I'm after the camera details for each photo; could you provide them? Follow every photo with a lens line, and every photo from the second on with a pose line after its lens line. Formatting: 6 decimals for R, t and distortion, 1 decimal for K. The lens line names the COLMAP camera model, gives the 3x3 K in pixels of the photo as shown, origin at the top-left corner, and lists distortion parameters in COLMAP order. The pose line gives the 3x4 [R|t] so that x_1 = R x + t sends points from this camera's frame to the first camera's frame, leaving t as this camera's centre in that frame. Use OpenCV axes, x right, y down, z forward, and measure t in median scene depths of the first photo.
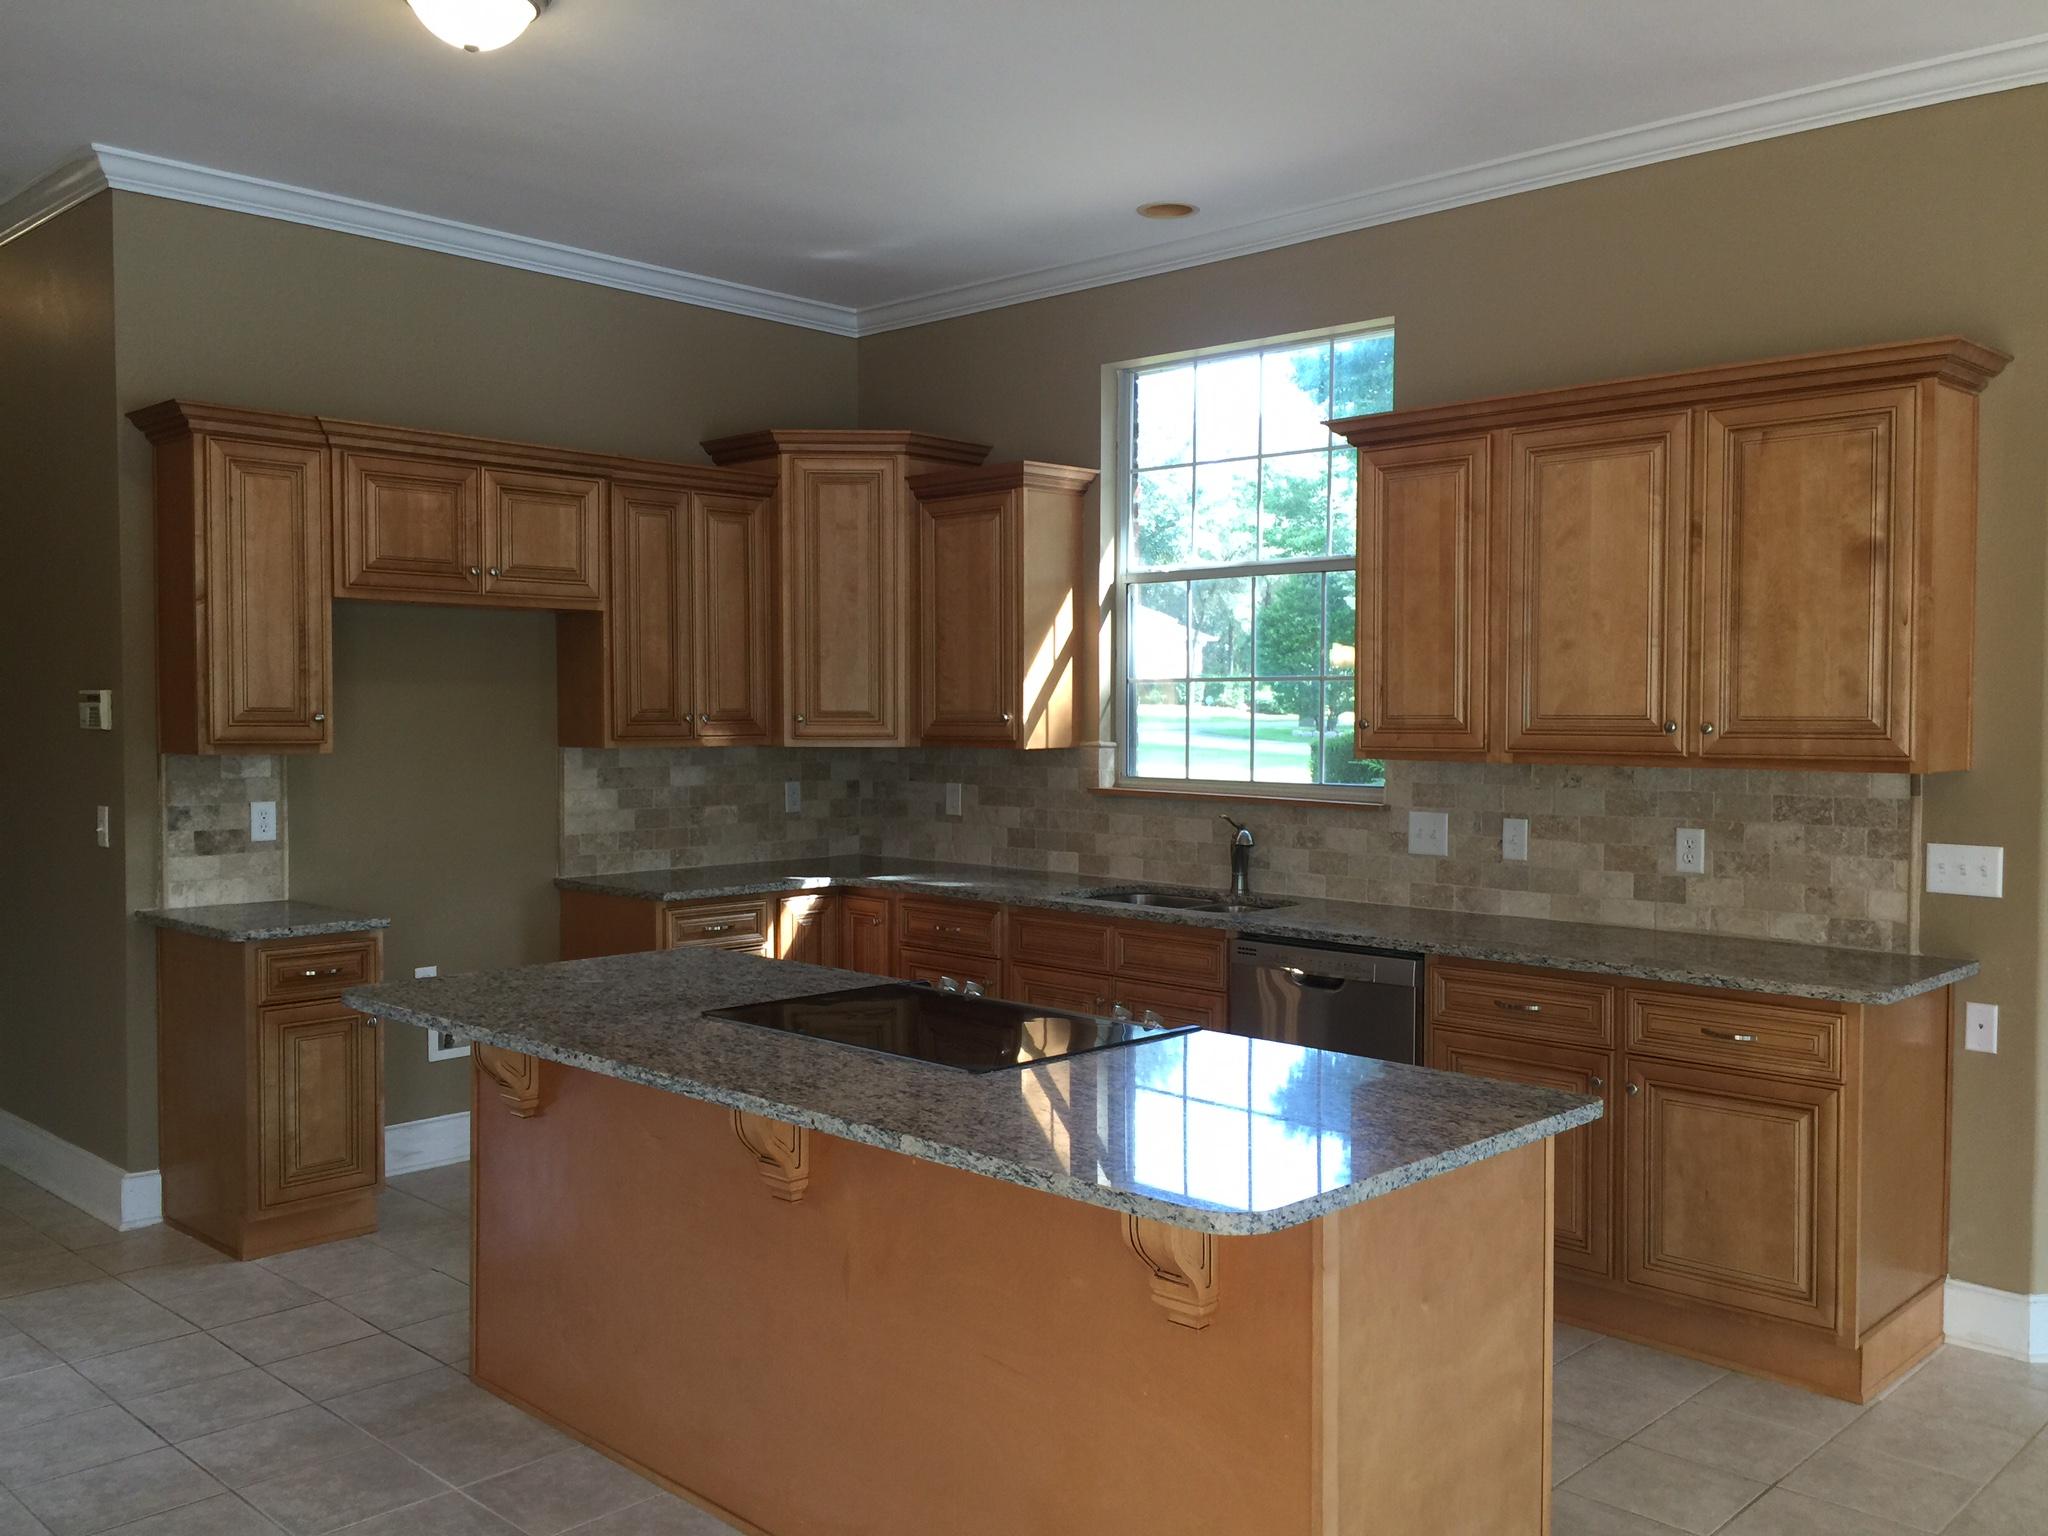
lens RADIAL K [[1760.4, 0, 1023.1], [0, 1760.4, 759.1], [0, 0, 1]] dist [0.086343, -0.132934]
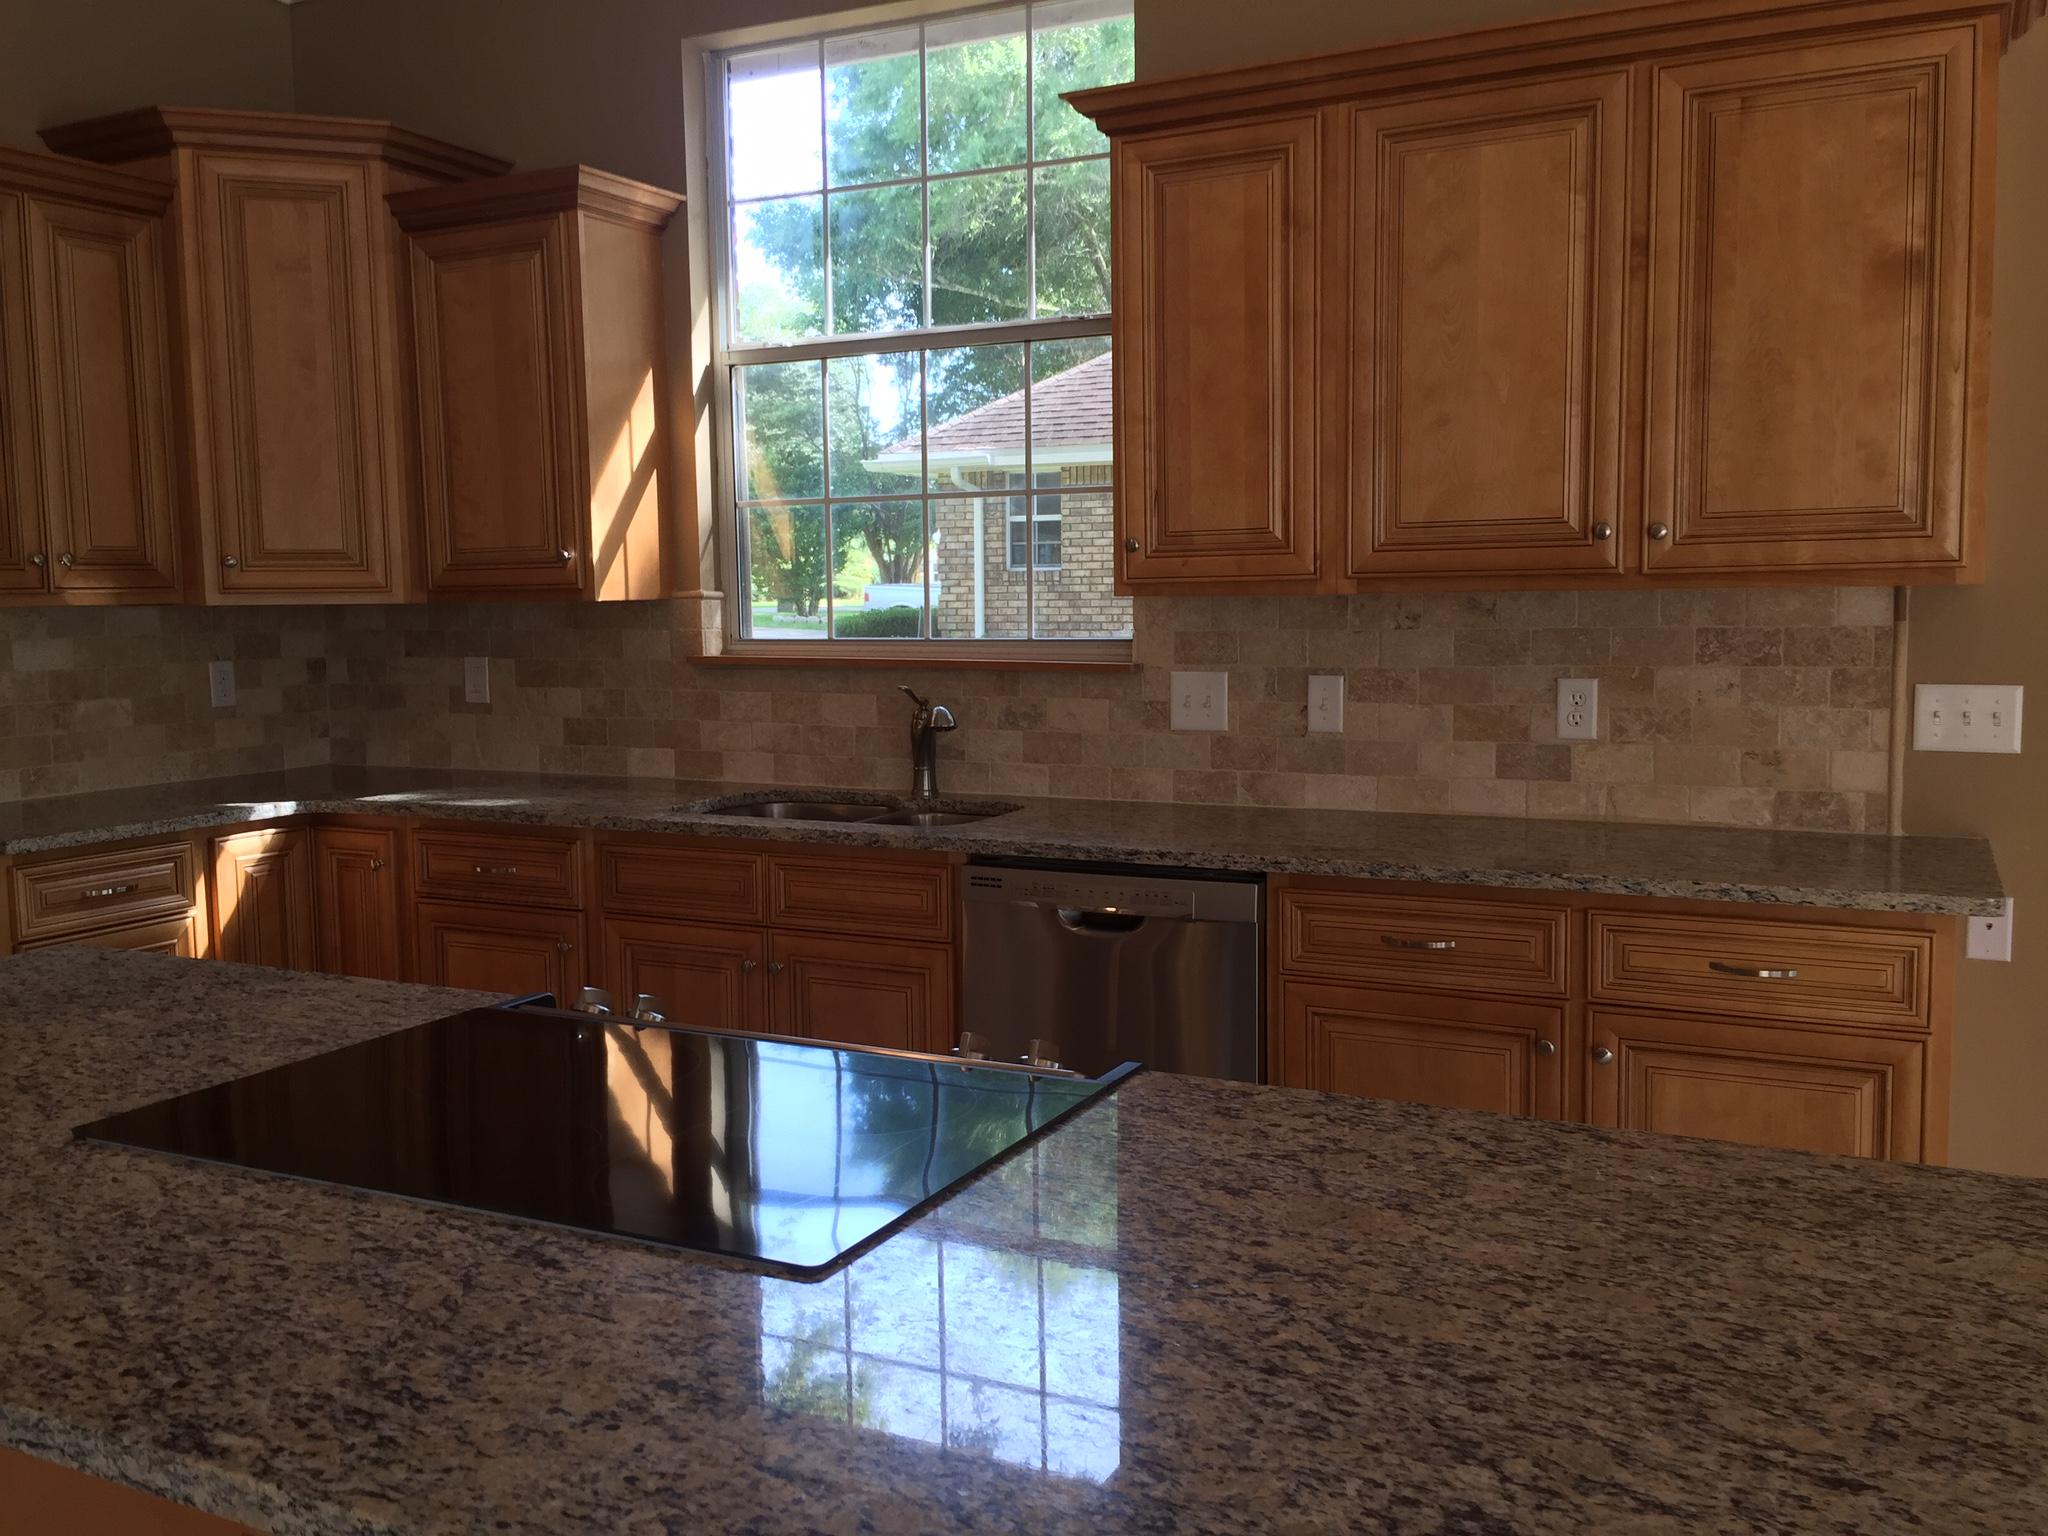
lens RADIAL K [[1759.6, 0, 1028.6], [0, 1759.6, 754.2], [0, 0, 1]] dist [0.085213, -0.135288]
pose [[0.952866, -0.042093, 0.300458, -0.050857], [0.024349, 0.997744, 0.062560, 0.015699], [-0.302413, -0.052296, 0.951741, 0.308282]]
